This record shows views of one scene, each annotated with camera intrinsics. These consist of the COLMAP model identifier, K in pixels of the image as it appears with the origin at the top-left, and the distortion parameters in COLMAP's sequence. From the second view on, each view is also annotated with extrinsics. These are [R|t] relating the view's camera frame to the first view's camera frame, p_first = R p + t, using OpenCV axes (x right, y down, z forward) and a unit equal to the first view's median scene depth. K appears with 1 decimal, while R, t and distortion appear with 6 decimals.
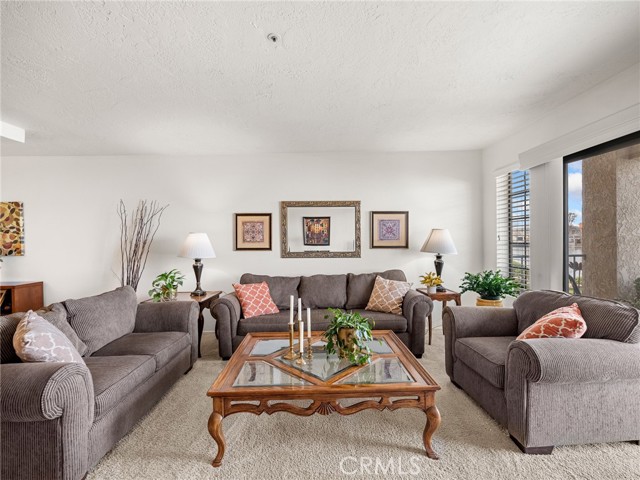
lens RADIAL K [[299.8, 0, 322.3], [0, 299.8, 242.3], [0, 0, 1]] dist [-0.014685, -0.000799]
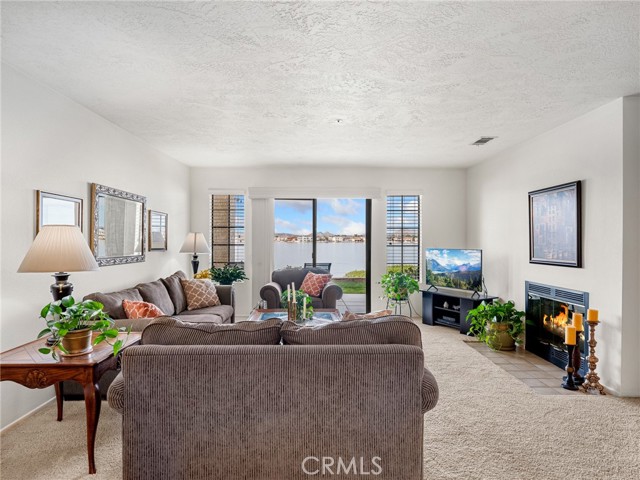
lens RADIAL K [[377.8, 0, 318.4], [0, 377.8, 240.1], [0, 0, 1]] dist [-0.002073, -0.002753]
pose [[-0.028174, 0.012647, 0.999523, -1.086738], [0.009624, 0.999877, -0.012380, 0.007170], [-0.999557, 0.009270, -0.028293, 0.564474]]
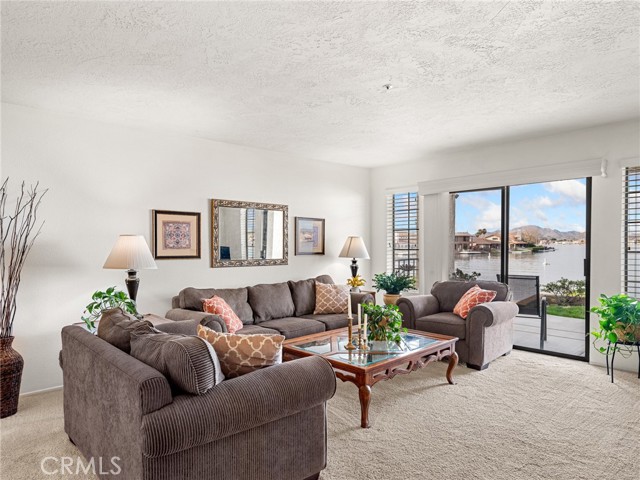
lens RADIAL K [[407.2, 0, 319.9], [0, 407.2, 251.5], [0, 0, 1]] dist [-0.018470, 0.000181]
pose [[0.728757, -0.003371, 0.684764, -0.750168], [0.004617, 0.999989, 0.000010, 0.010108], [-0.684757, 0.003154, 0.728765, -0.024385]]
